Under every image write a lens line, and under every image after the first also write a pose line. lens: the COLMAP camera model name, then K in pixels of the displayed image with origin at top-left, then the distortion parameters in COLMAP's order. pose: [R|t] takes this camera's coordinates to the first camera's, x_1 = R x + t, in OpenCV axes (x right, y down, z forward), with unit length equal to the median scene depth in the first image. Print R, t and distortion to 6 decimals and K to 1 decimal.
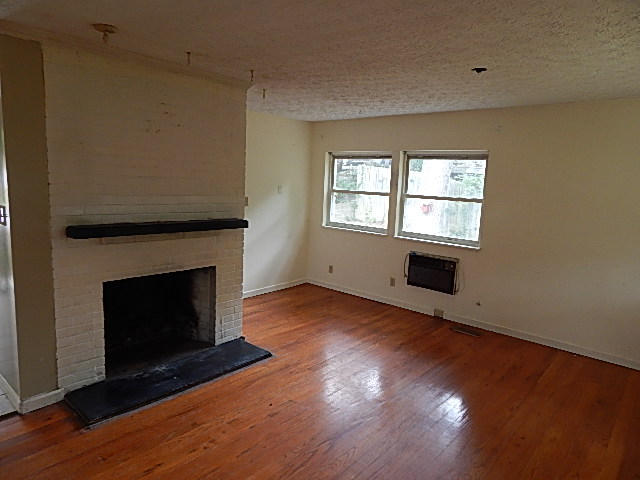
lens RADIAL K [[425.0, 0, 320.0], [0, 425.0, 240.0], [0, 0, 1]] dist [0.001375, -0.000299]
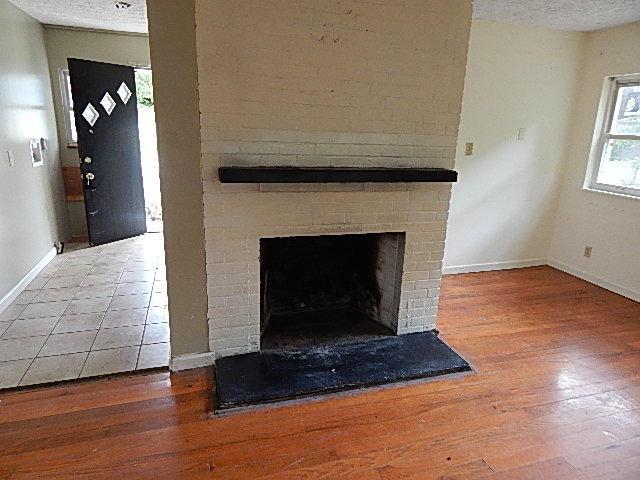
lens RADIAL K [[425.0, 0, 320.0], [0, 425.0, 240.0], [0, 0, 1]] dist [0.001375, -0.000299]
pose [[0.853210, 0.122123, -0.507068, 0.003042], [-0.070161, 0.990239, 0.120436, -0.003593], [0.516826, -0.067181, 0.853450, 0.294668]]
